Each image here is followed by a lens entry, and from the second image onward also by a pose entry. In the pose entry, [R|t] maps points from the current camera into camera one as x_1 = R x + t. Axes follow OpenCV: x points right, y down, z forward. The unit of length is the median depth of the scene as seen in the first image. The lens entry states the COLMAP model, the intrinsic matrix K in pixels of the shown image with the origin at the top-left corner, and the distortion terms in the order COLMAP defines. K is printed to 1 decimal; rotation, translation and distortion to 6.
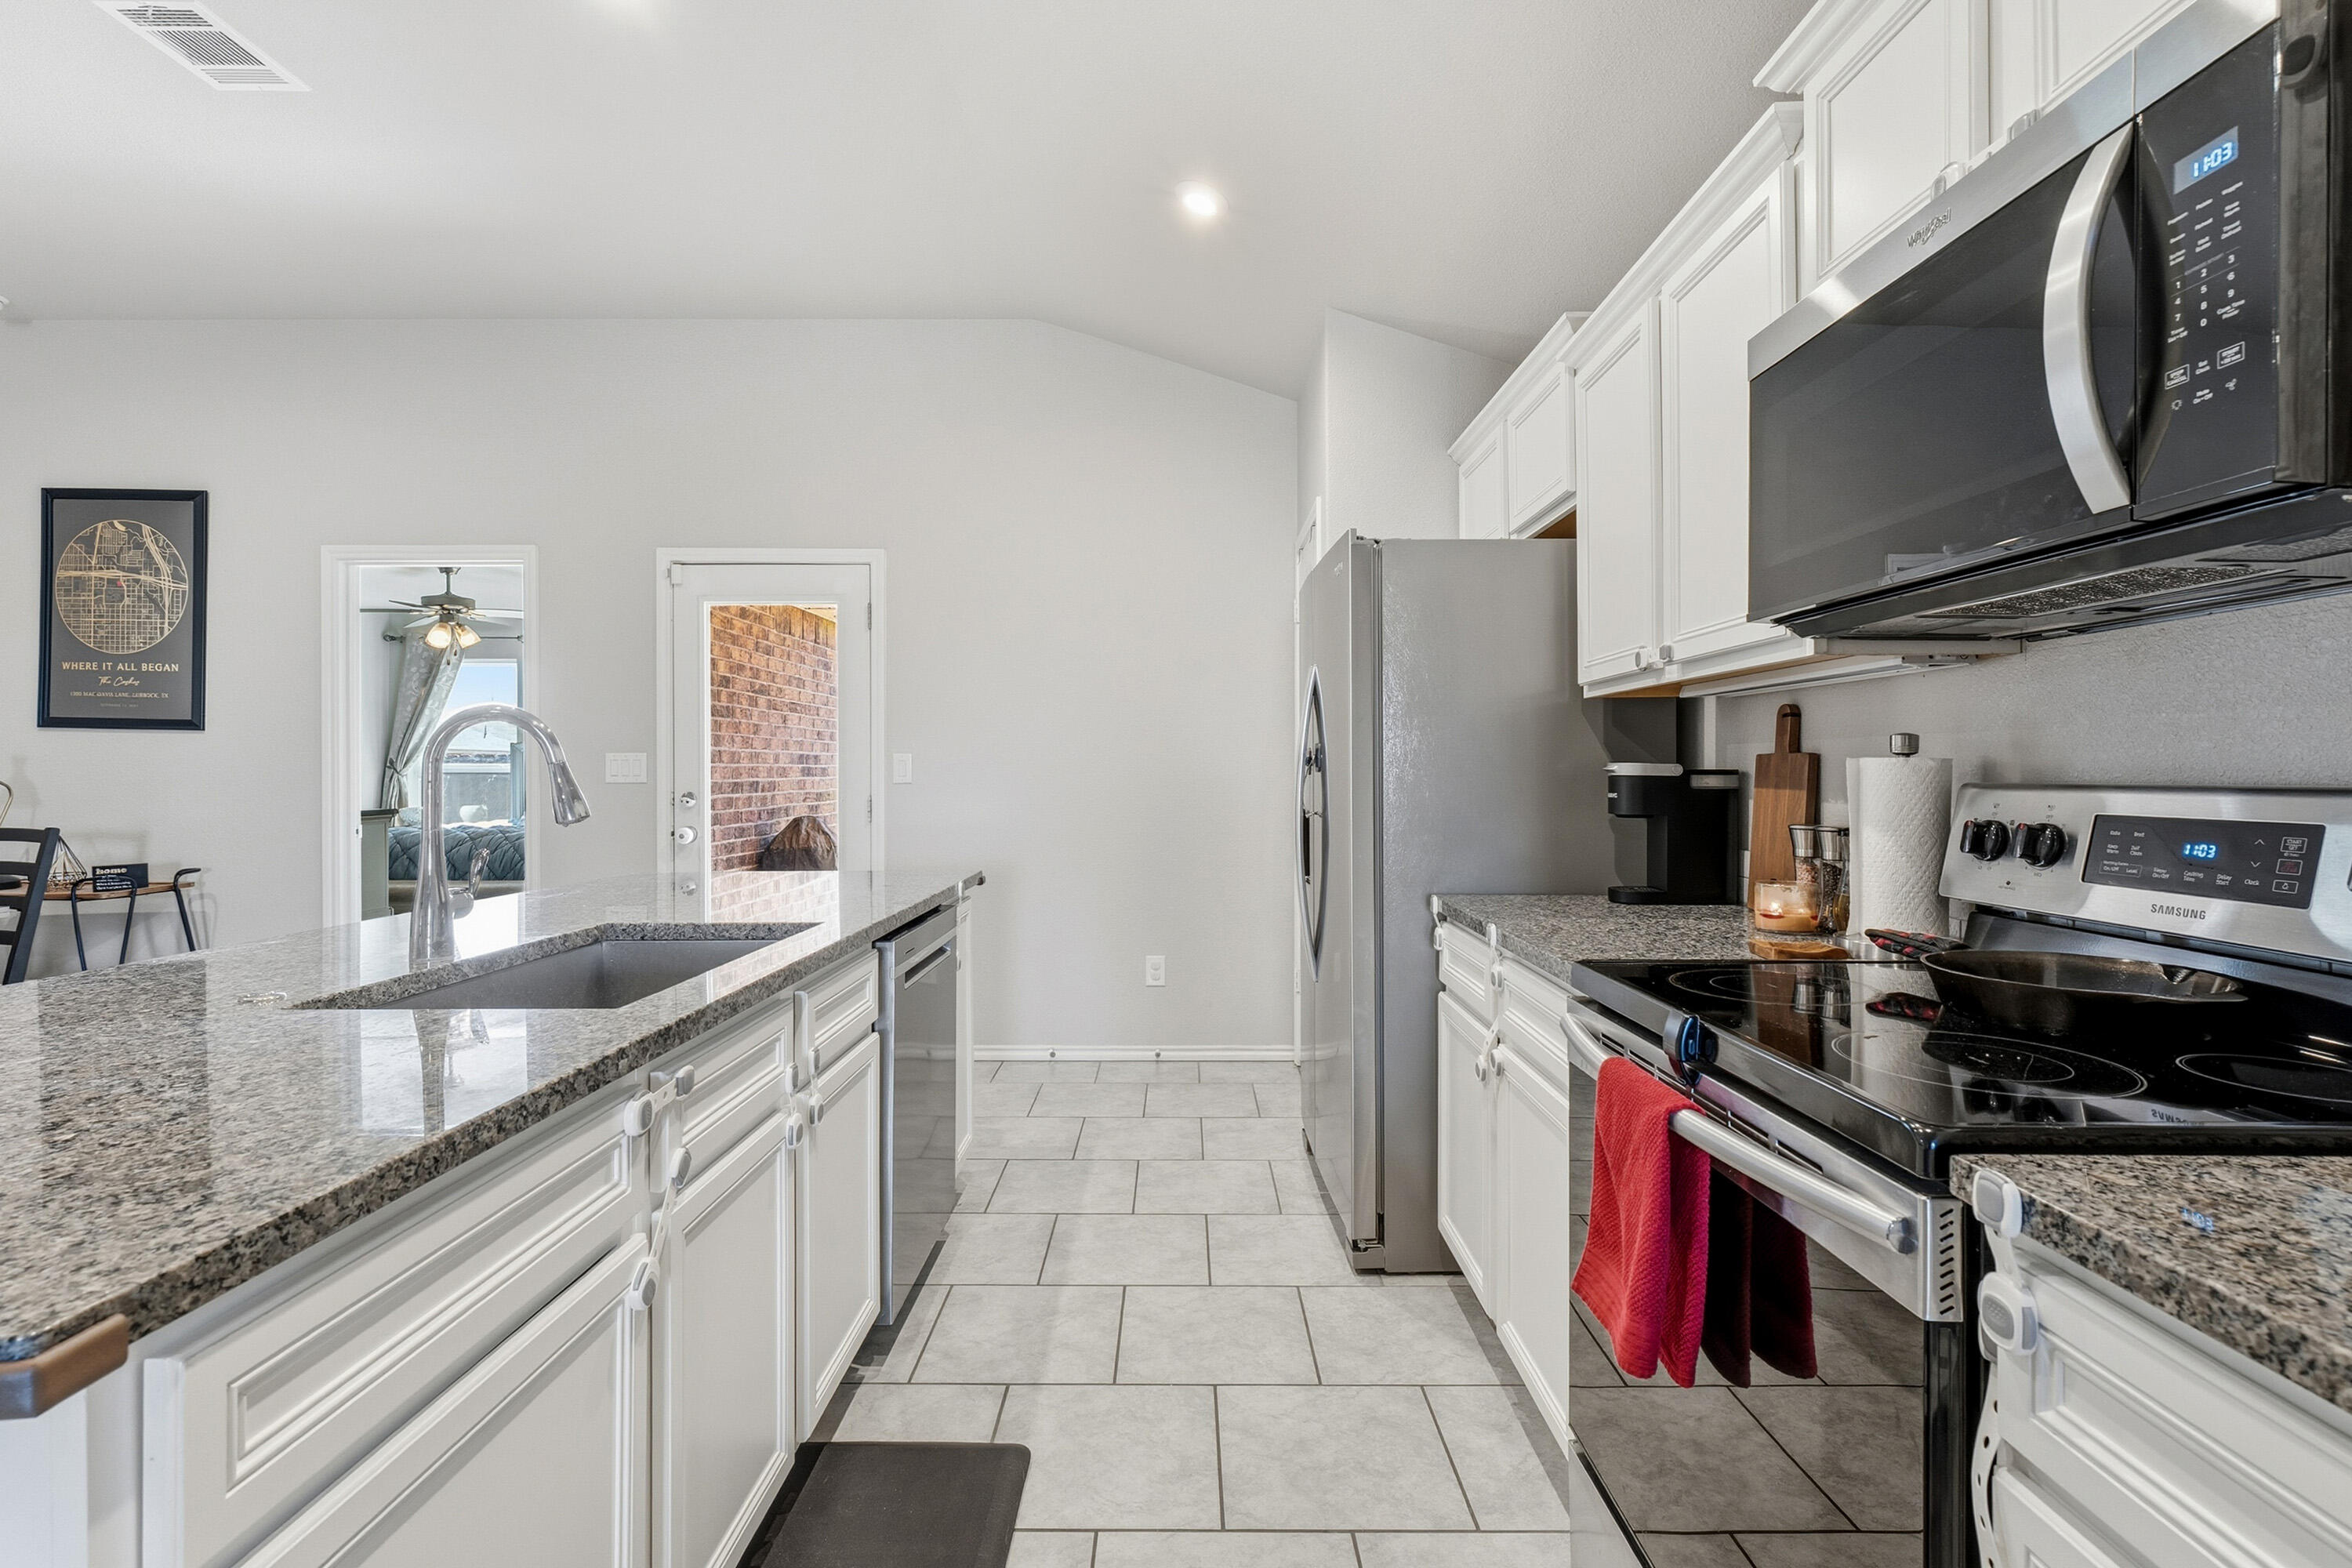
lens RADIAL K [[1080.5, 0, 1157.8], [0, 1080.5, 773.4], [0, 0, 1]] dist [-0.003209, 0.000363]
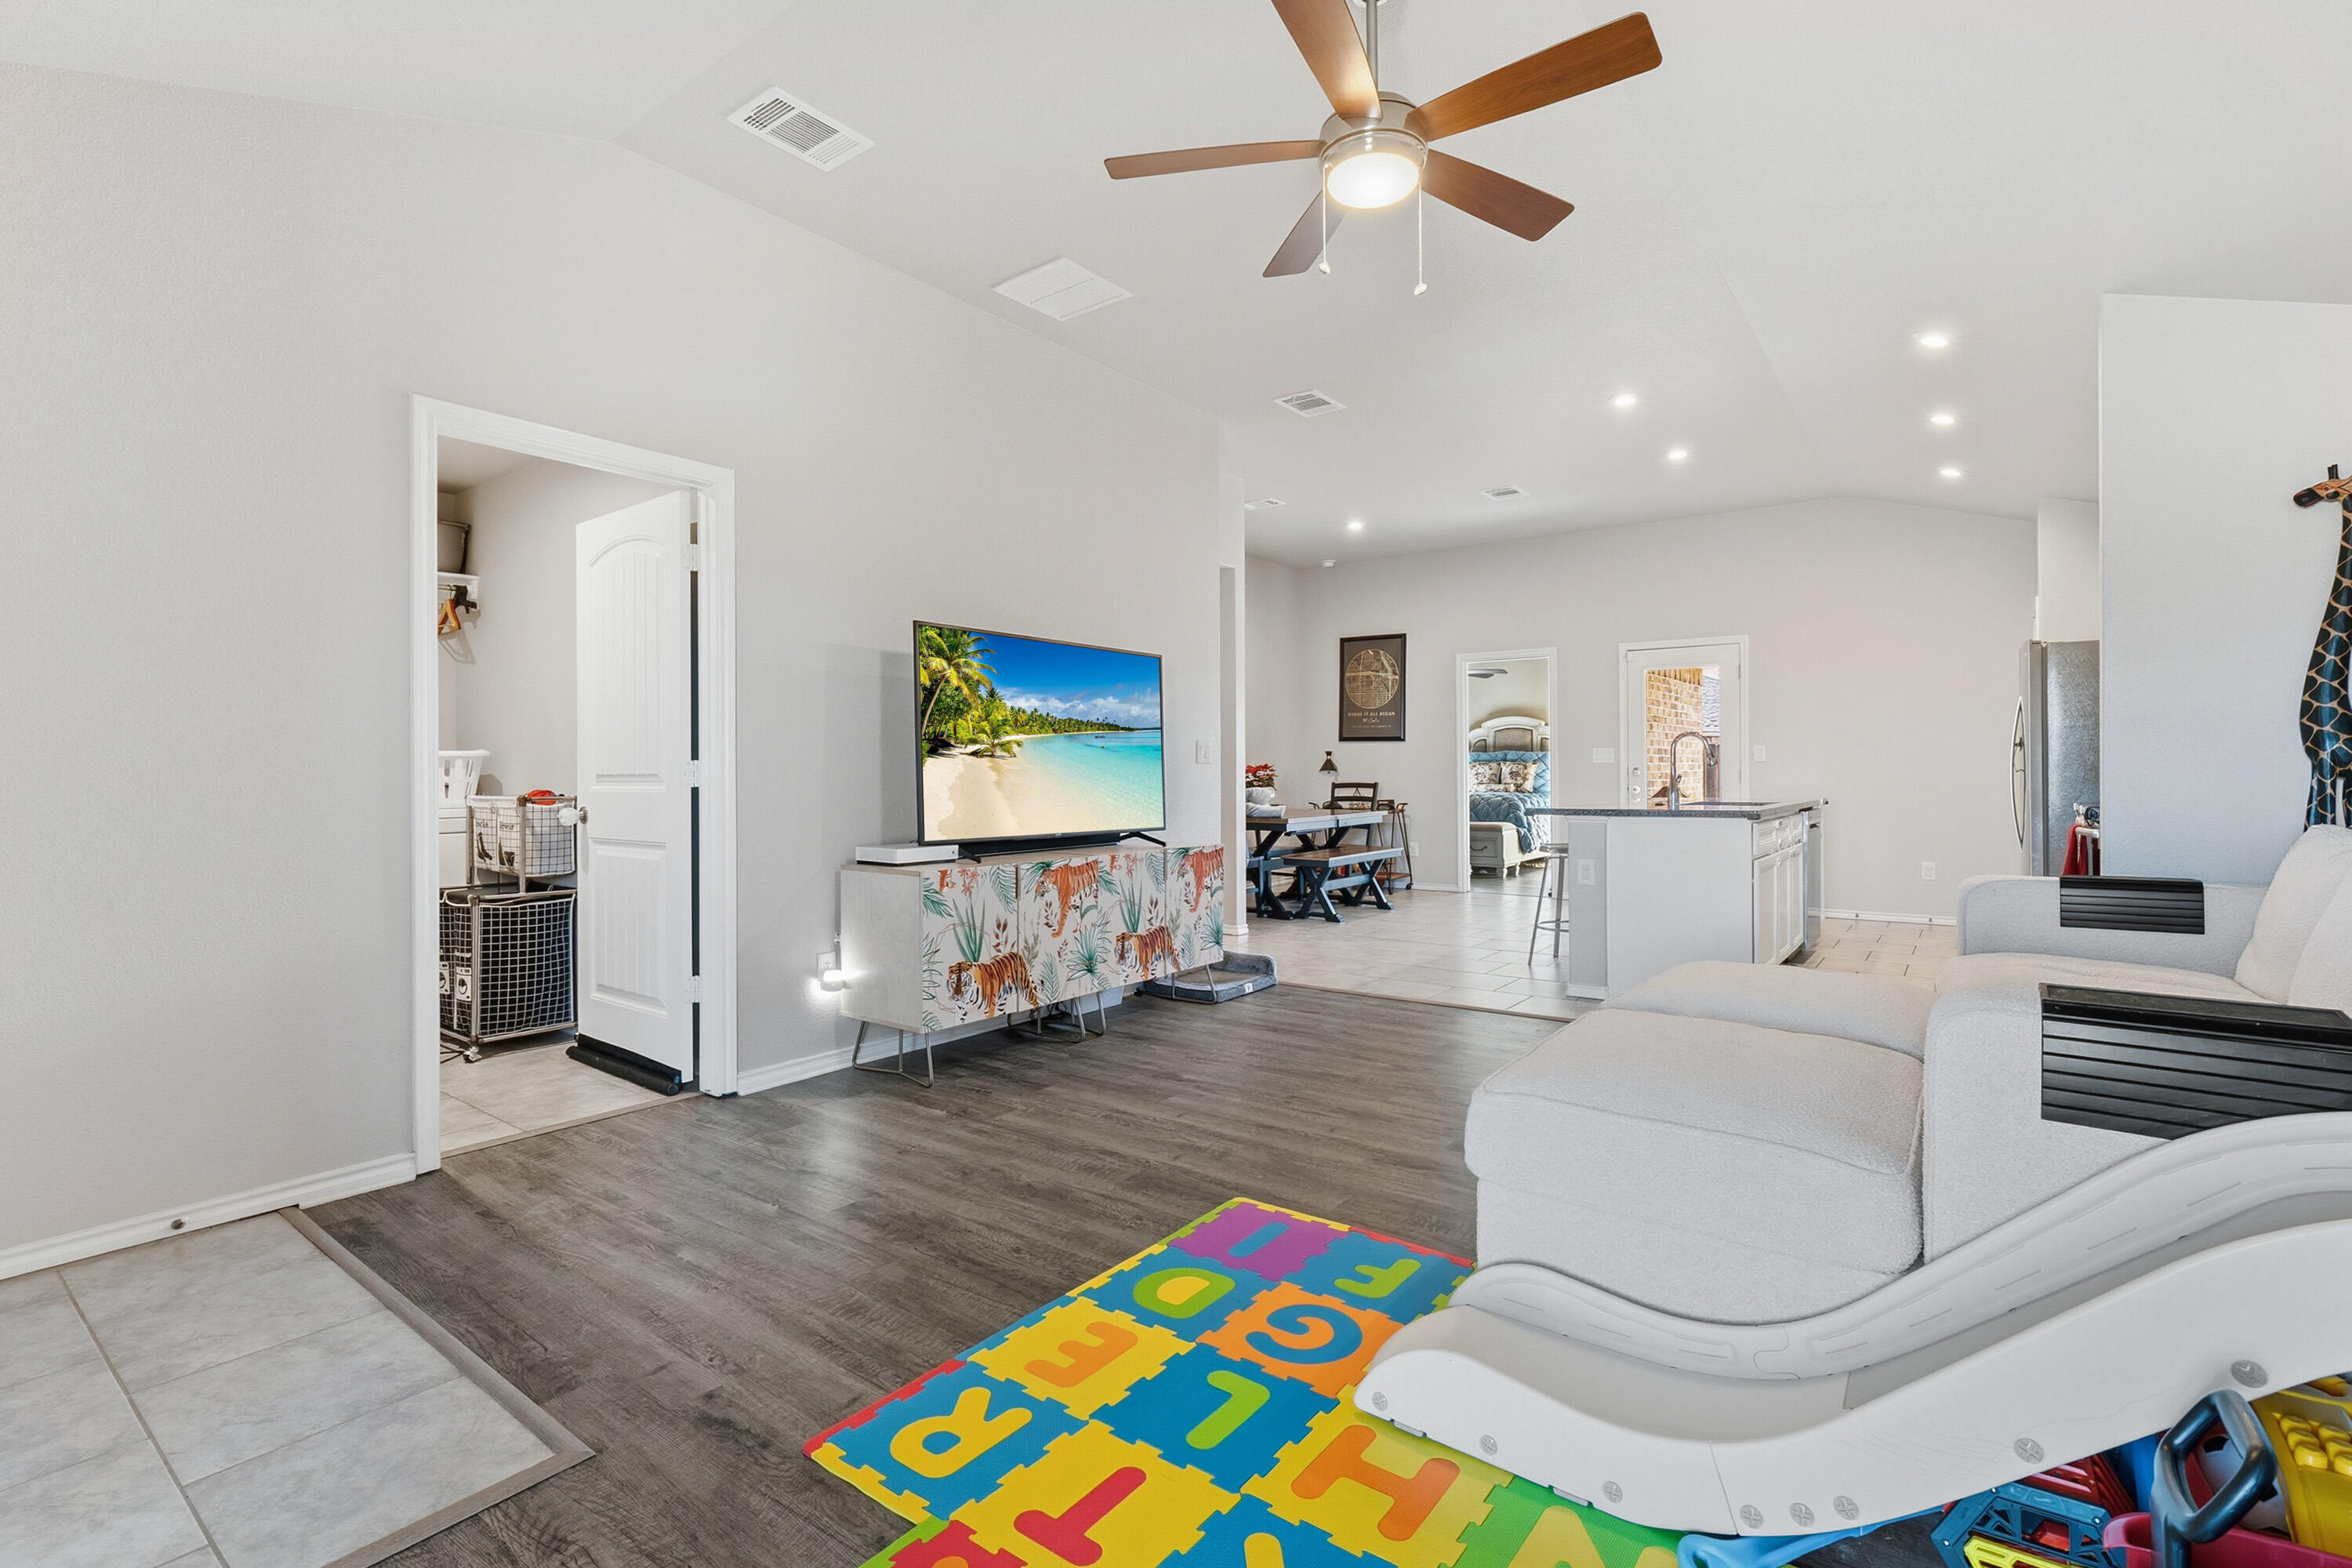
lens RADIAL K [[1080.5, 0, 1170.7], [0, 1080.5, 802.9], [0, 0, 1]] dist [-0.003209, 0.000363]
pose [[0.803839, 0.013242, -0.594700, 0.104776], [0.004140, 0.999603, 0.027854, 0.043291], [0.594833, -0.024852, 0.803465, -2.051688]]
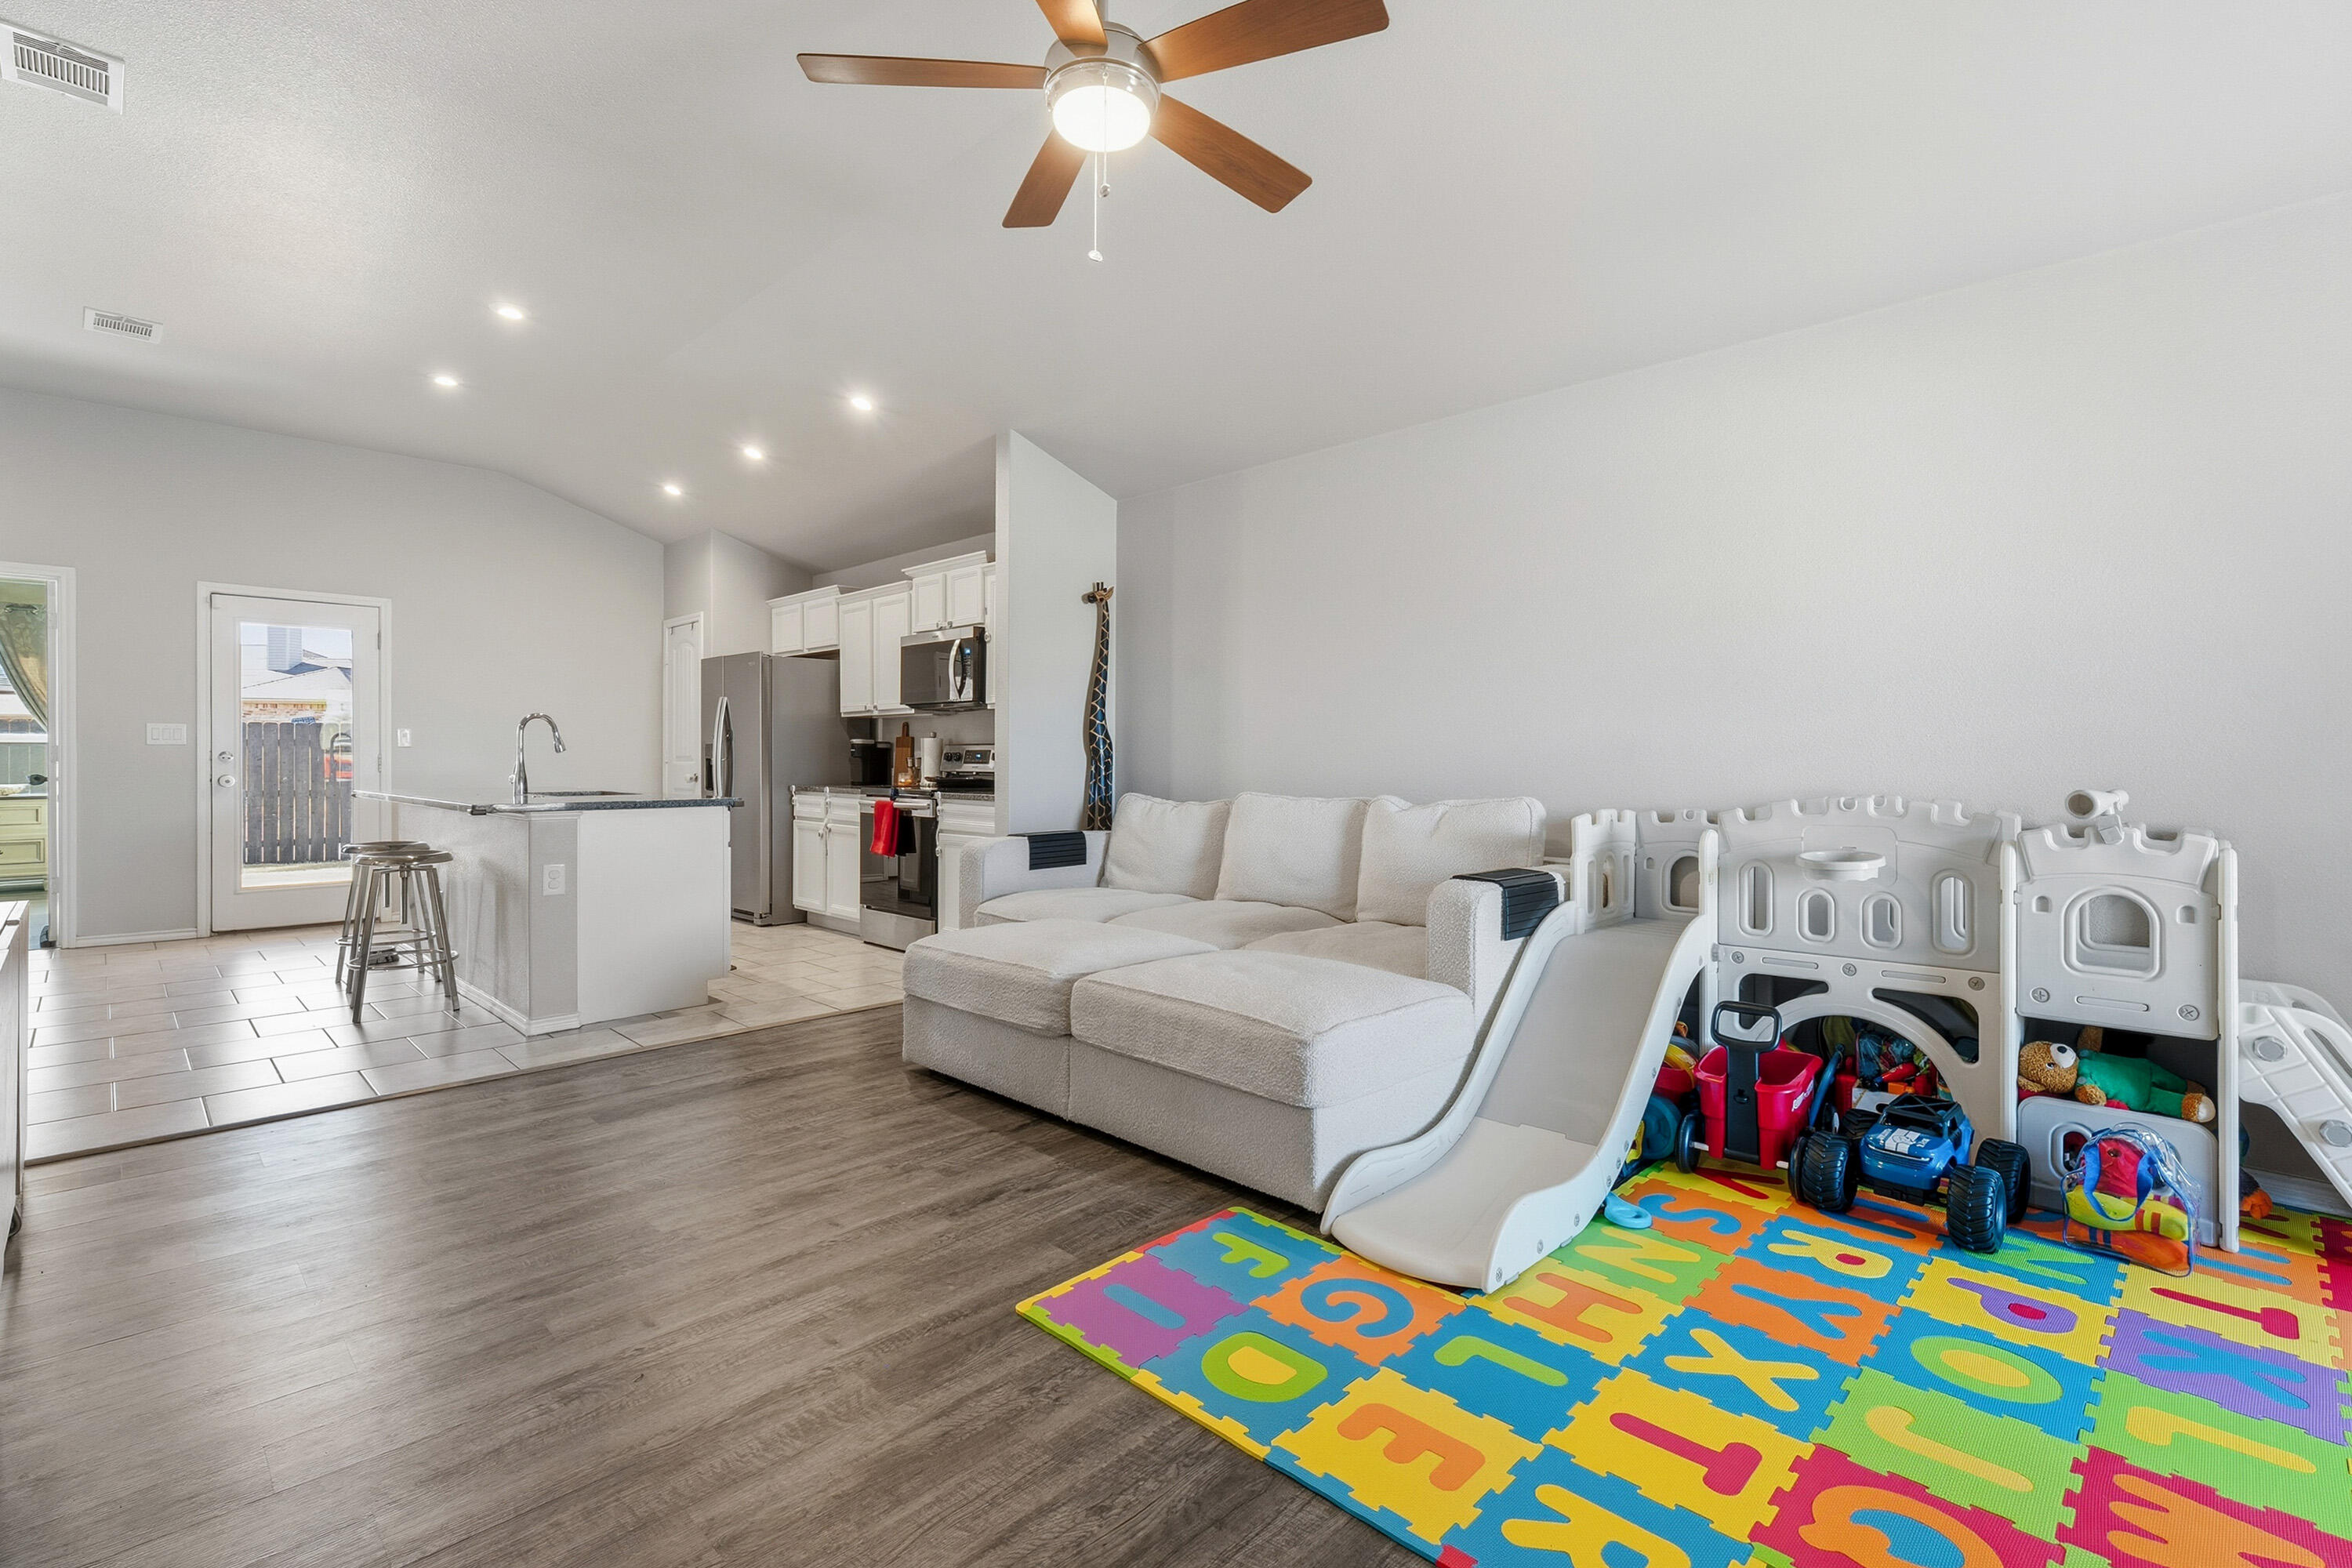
lens RADIAL K [[1080.5, 0, 1197.3], [0, 1080.5, 752.7], [0, 0, 1]] dist [-0.003209, 0.000363]
pose [[0.679076, 0.007785, 0.734026, -1.156090], [-0.001763, 0.999958, -0.008974, 0.053853], [-0.734066, 0.004801, 0.679062, -1.781603]]
